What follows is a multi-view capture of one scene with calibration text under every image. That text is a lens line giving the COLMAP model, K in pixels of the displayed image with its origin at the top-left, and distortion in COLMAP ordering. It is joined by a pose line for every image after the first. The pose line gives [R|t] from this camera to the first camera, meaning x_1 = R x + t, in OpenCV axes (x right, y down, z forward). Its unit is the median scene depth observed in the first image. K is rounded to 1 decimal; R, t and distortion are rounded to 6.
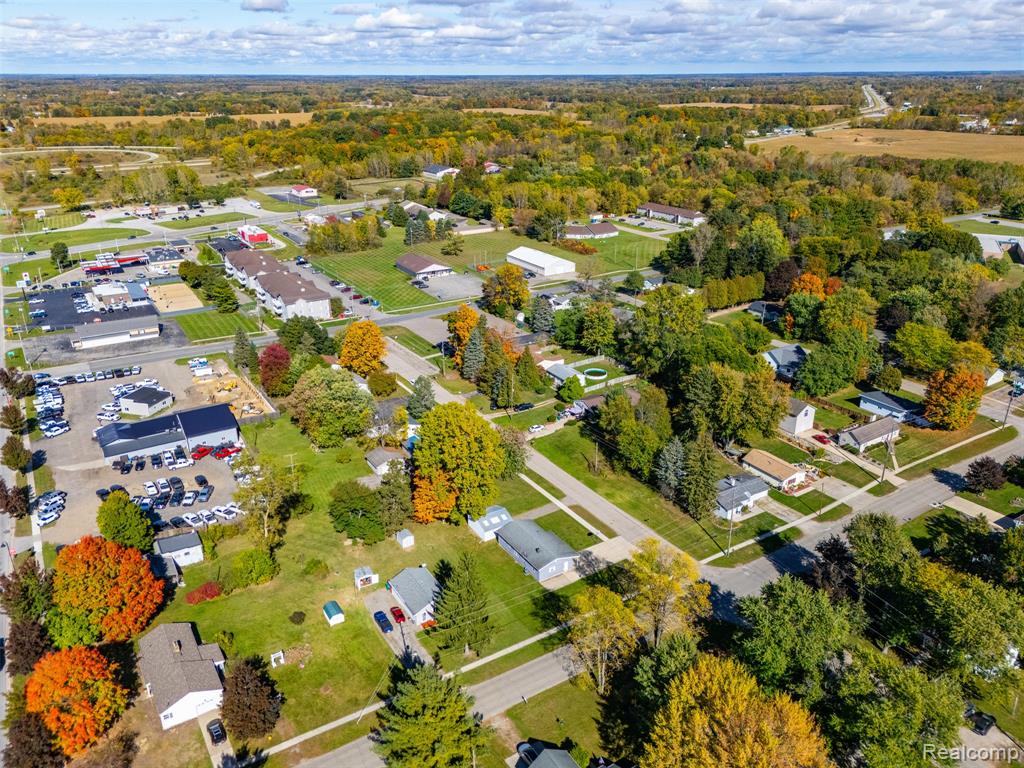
lens RADIAL K [[750.7, 0, 516.3], [0, 750.7, 383.5], [0, 0, 1]] dist [0.066285, -0.054444]
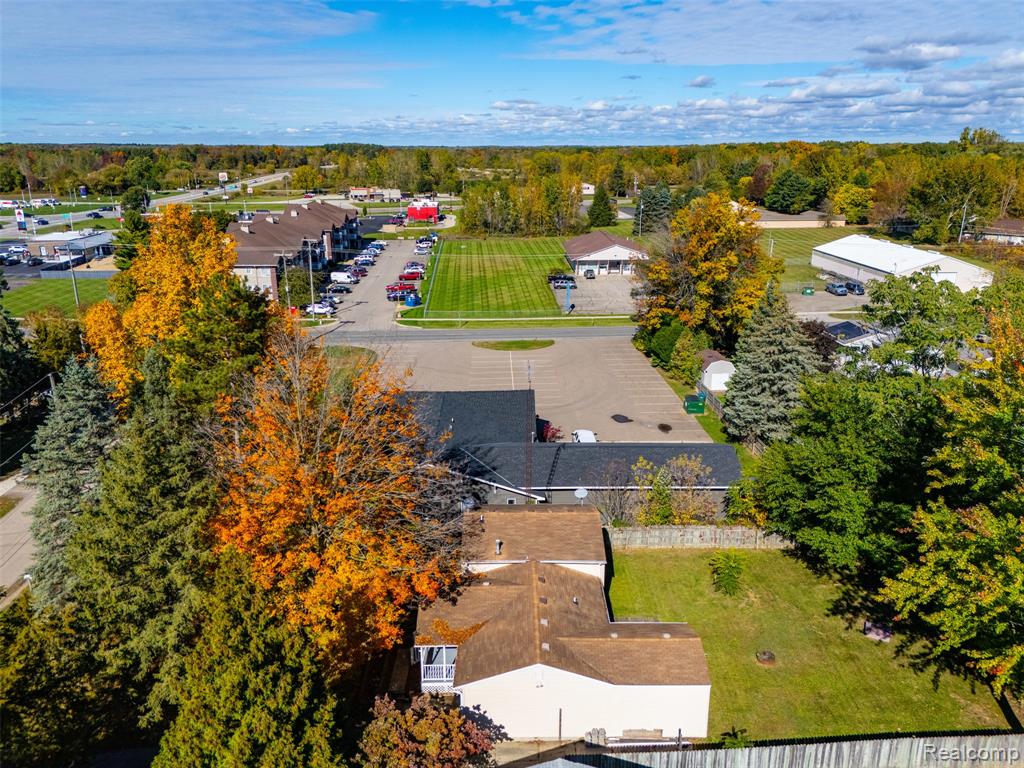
lens RADIAL K [[750.7, 0, 516.3], [0, 750.7, 383.5], [0, 0, 1]] dist [0.066285, -0.054444]
pose [[0.870242, 0.149473, -0.469401, 0.060858], [-0.189552, 0.981096, -0.039005, -0.050162], [0.454697, 0.122920, 0.882123, 0.593914]]
